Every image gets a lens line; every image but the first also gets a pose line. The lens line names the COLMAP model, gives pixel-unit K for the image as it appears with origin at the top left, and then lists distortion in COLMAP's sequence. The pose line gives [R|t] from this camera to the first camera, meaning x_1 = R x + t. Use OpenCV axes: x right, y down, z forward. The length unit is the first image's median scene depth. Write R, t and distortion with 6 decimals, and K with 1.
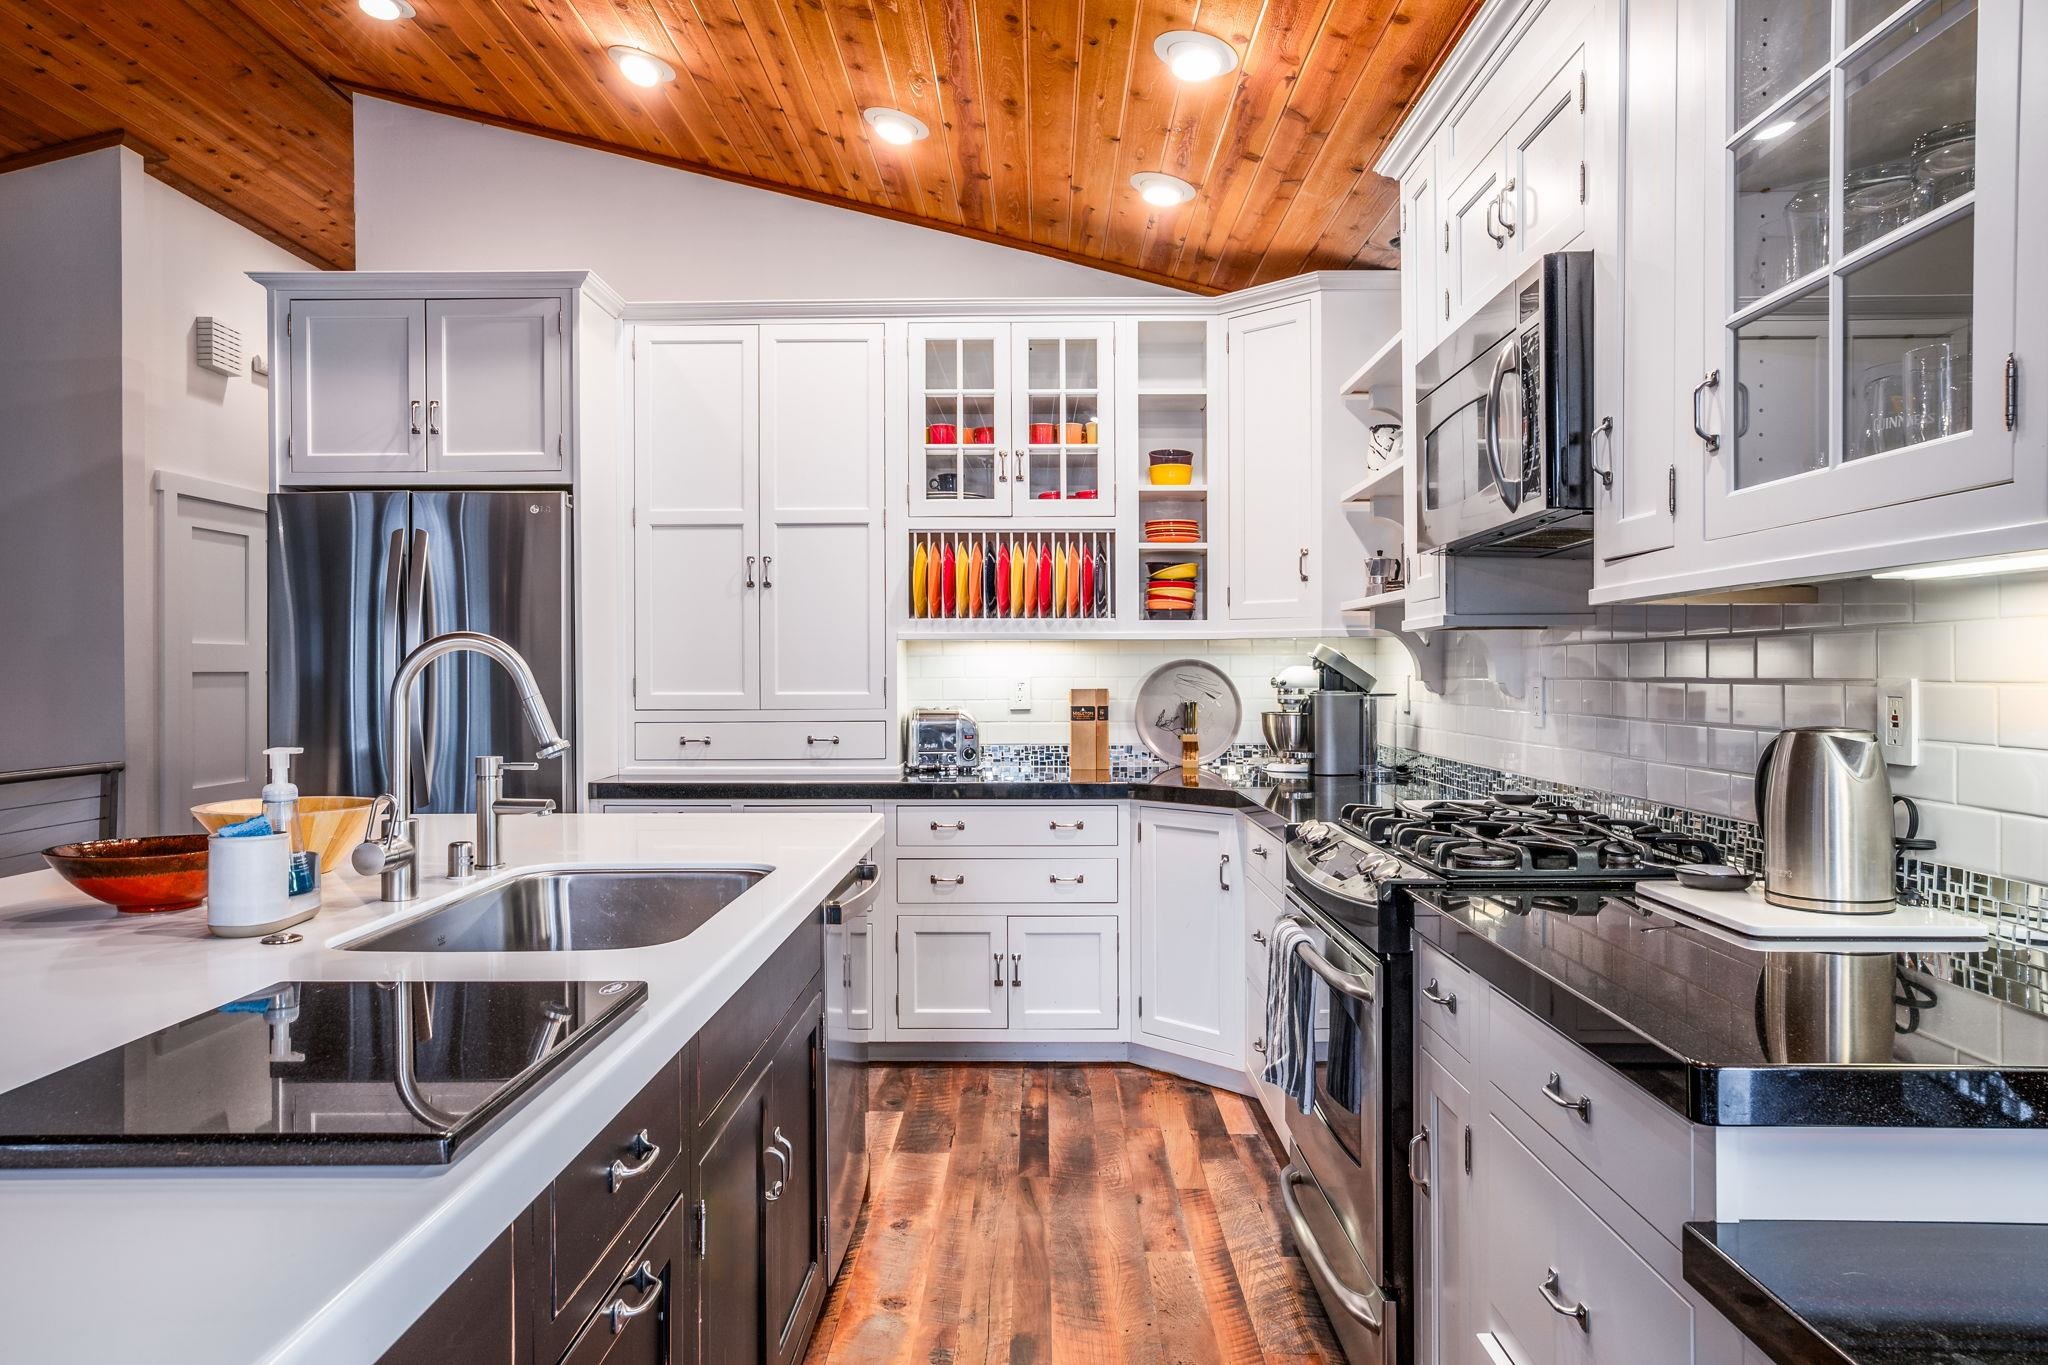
lens RADIAL K [[1311.0, 0, 1024.0], [0, 1311.0, 682.5], [0, 0, 1]] dist [-0.001074, 0.002076]
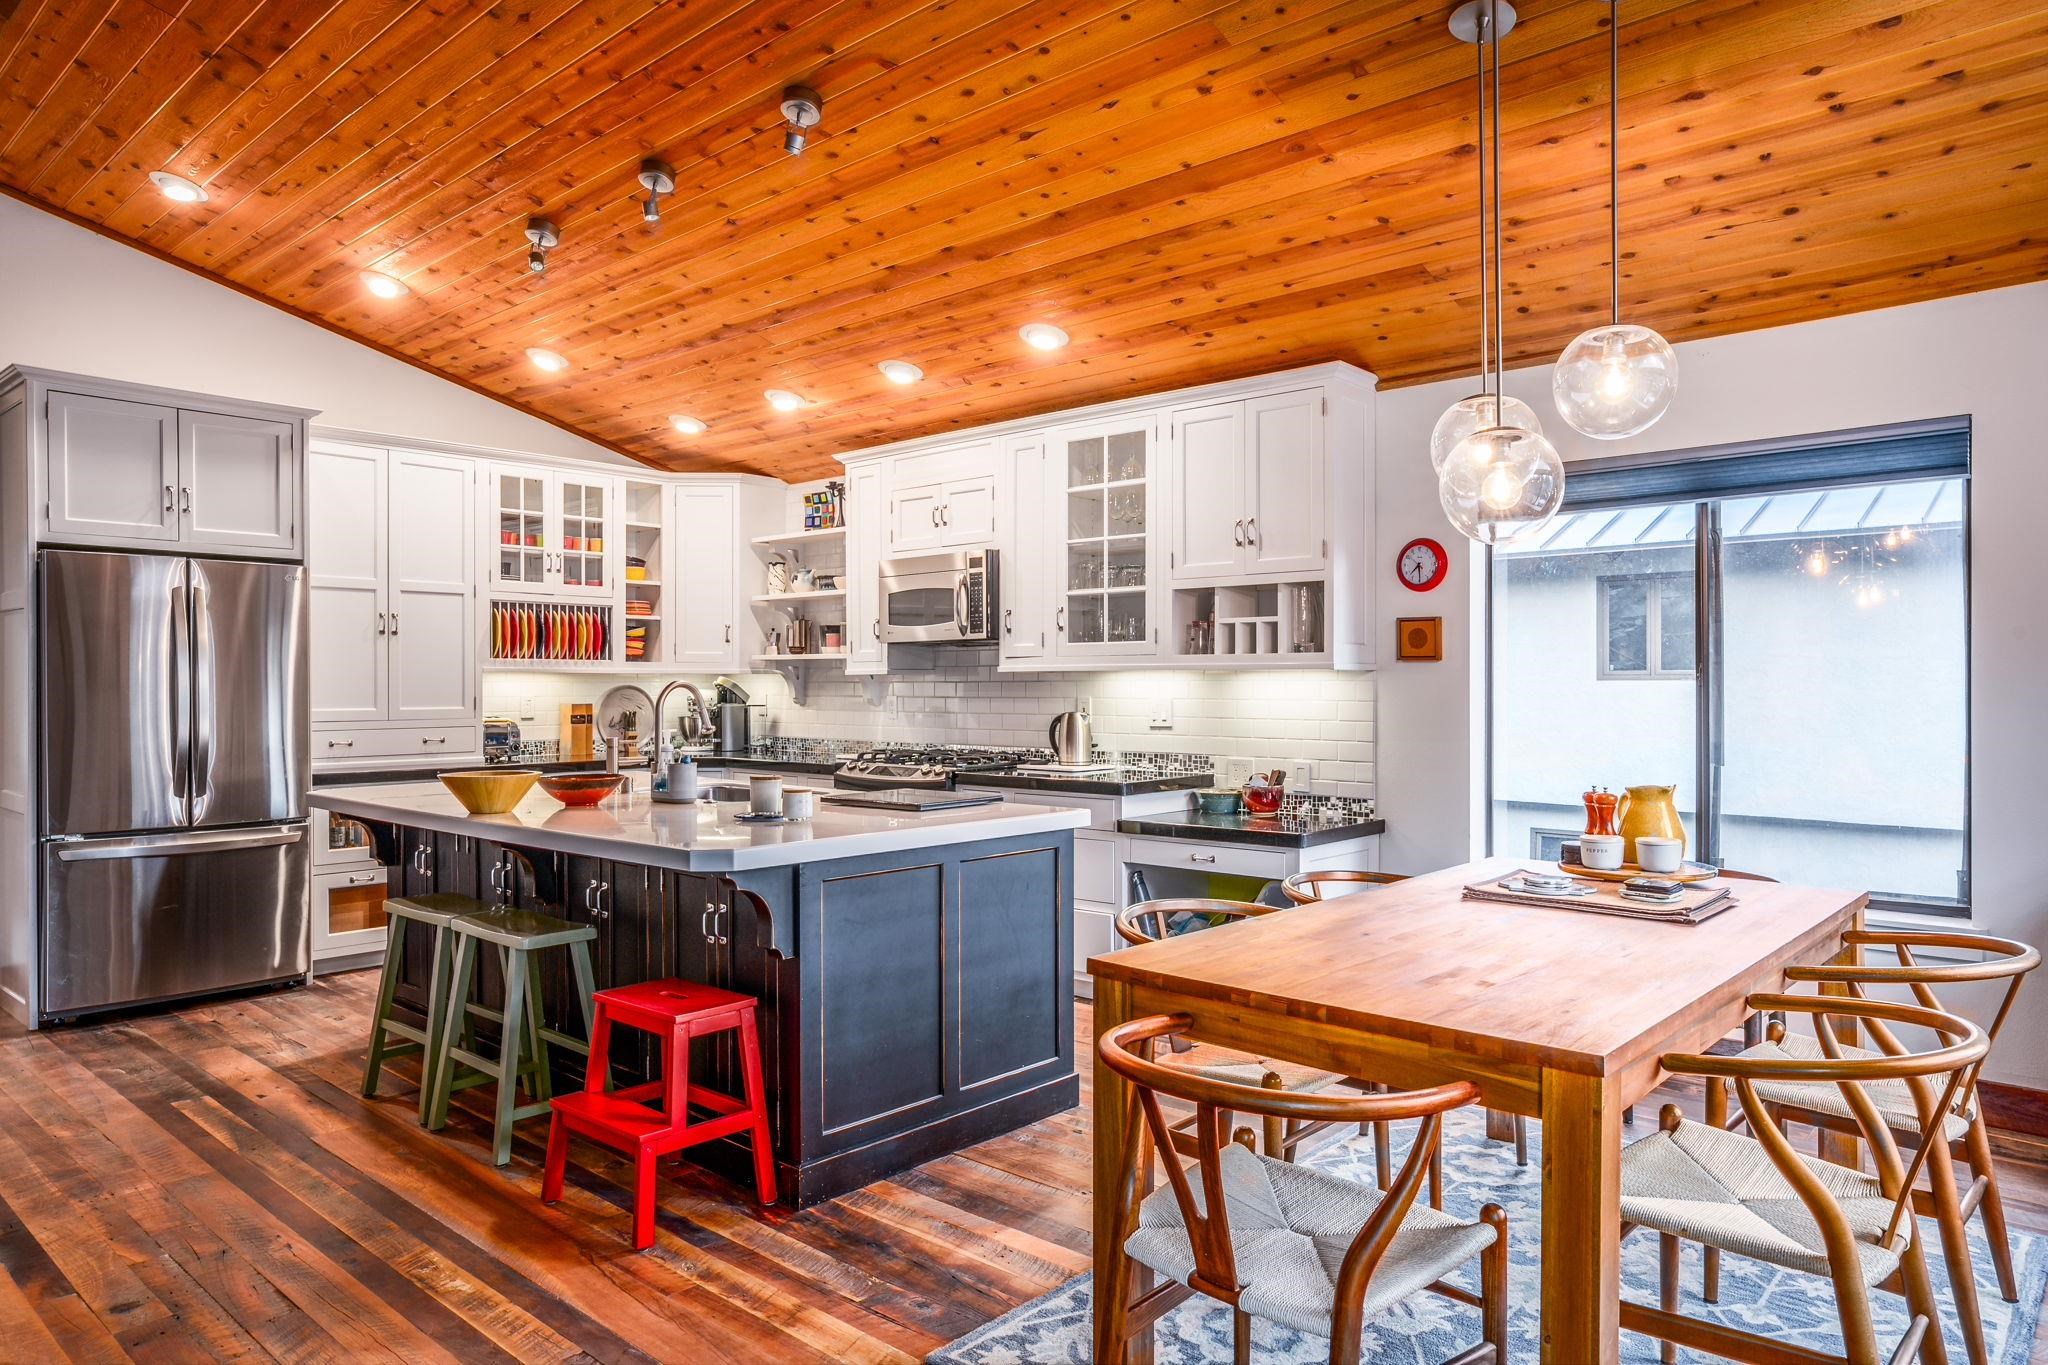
lens RADIAL K [[1311.0, 0, 1024.0], [0, 1311.0, 682.5], [0, 0, 1]] dist [-0.001074, 0.002076]
pose [[0.662575, 0.003314, 0.748988, -0.809645], [0.004210, 0.999958, -0.008149, -0.005939], [-0.748983, 0.008553, 0.662533, -0.457092]]
